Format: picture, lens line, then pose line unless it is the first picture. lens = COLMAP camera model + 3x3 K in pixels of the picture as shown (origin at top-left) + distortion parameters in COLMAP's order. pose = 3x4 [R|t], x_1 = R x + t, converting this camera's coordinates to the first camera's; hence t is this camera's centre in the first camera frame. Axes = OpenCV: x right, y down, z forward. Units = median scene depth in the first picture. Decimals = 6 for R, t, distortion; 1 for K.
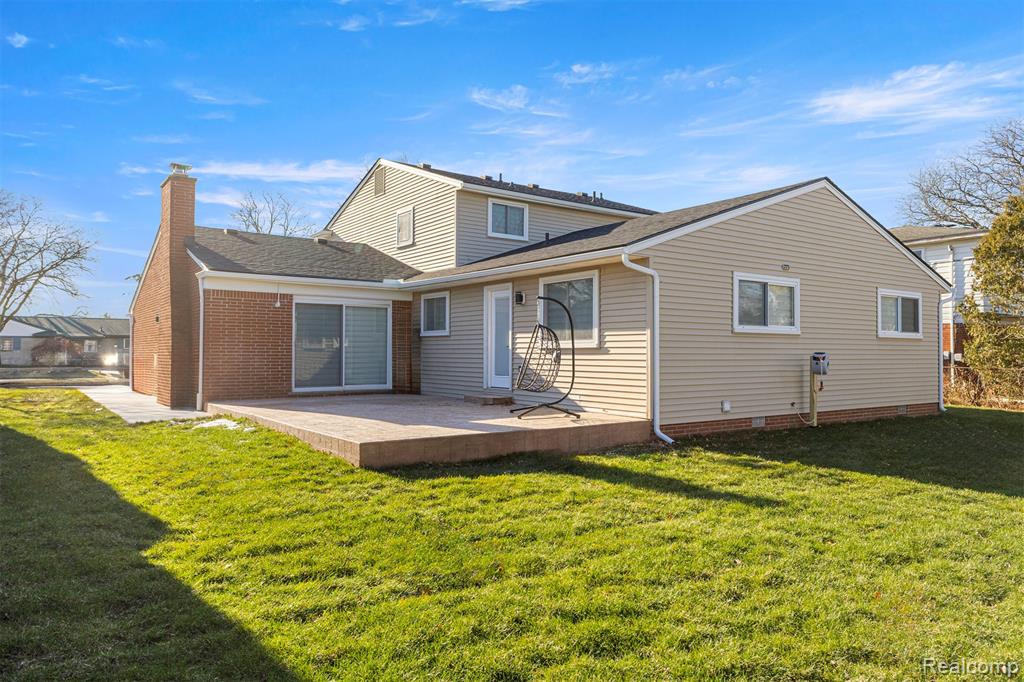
lens RADIAL K [[680.7, 0, 512.0], [0, 680.7, 341.0], [0, 0, 1]] dist [-0.003065, -0.005602]
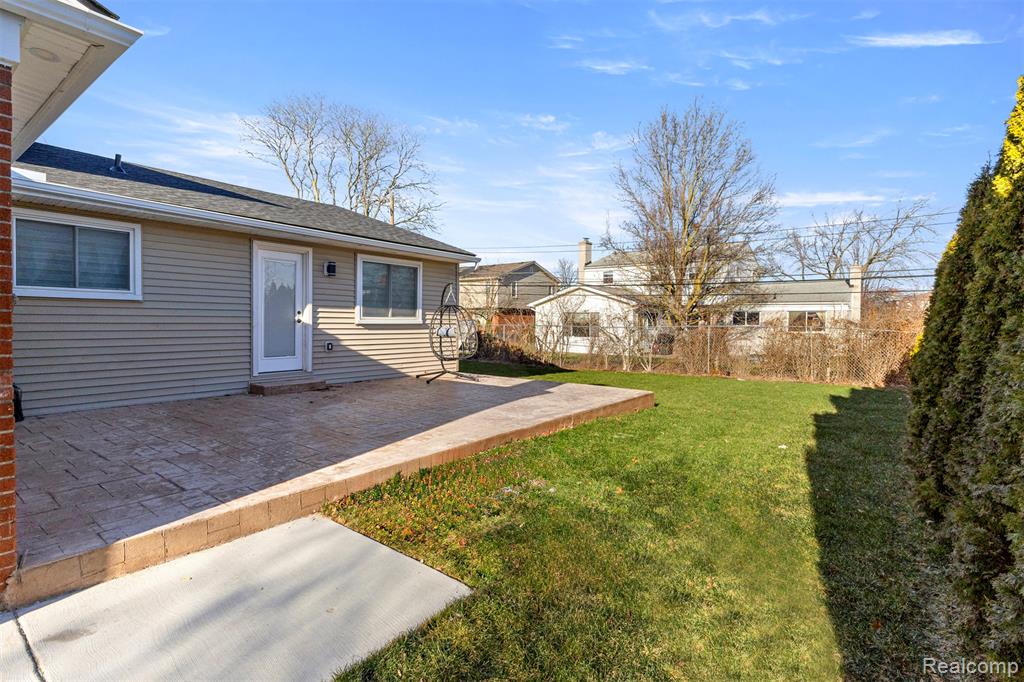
lens RADIAL K [[500.6, 0, 512.0], [0, 500.6, 341.0], [0, 0, 1]] dist [0.000234, -0.000006]
pose [[-0.311449, -0.042157, 0.949327, -0.598270], [-0.026883, 0.999006, 0.035544, 0.002762], [-0.949882, -0.014450, -0.312273, 0.822085]]
